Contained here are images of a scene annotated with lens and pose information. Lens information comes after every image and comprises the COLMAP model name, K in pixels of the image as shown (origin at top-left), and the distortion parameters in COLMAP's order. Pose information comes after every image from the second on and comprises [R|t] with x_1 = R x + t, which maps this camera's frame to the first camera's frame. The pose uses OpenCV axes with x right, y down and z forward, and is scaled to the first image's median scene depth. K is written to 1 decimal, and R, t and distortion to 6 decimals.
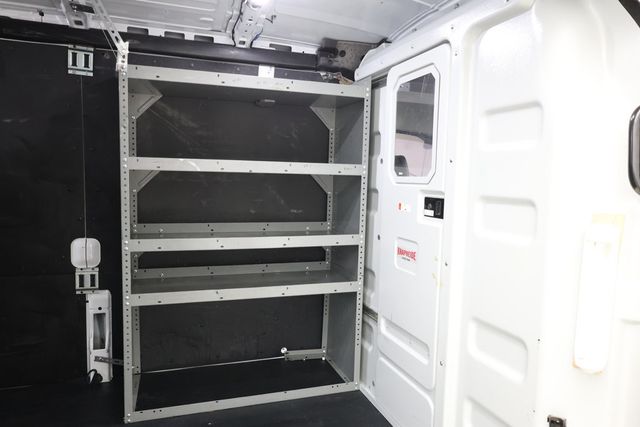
lens RADIAL K [[444.4, 0, 320.0], [0, 444.4, 213.5], [0, 0, 1]] dist [-0.002954, 0.000816]
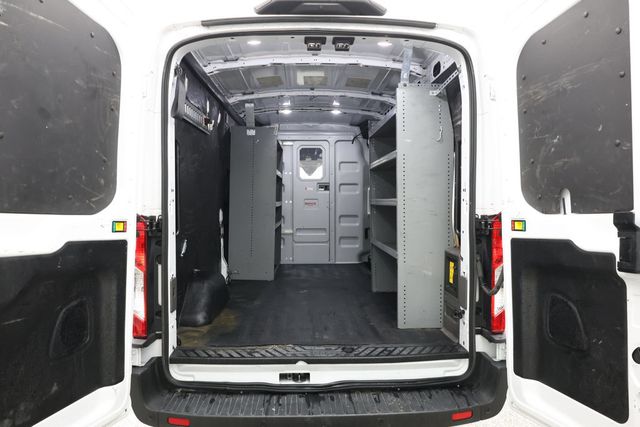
lens RADIAL K [[444.4, 0, 320.0], [0, 444.4, 213.5], [0, 0, 1]] dist [-0.002954, 0.000816]
pose [[0.291325, -0.051337, 0.955246, -2.920456], [0.089714, 0.995624, 0.026147, 0.089023], [-0.952408, 0.078082, 0.294656, 0.038159]]
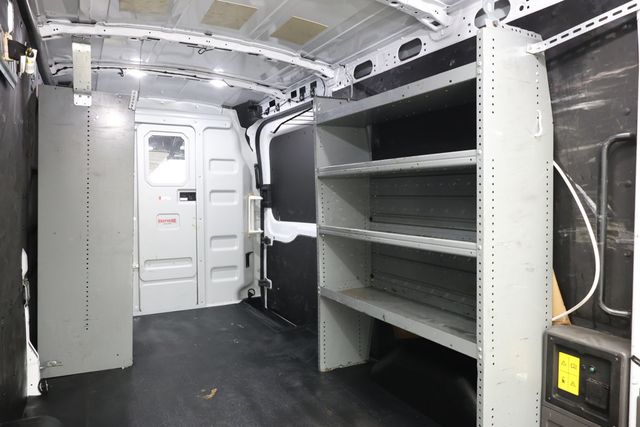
lens RADIAL K [[444.4, 0, 320.0], [0, 444.4, 213.5], [0, 0, 1]] dist [-0.002954, 0.000816]
pose [[-0.166649, -0.064216, 0.983923, -2.038899], [0.083141, 0.993408, 0.078917, -0.048477], [-0.982505, 0.094956, -0.160212, 0.683065]]
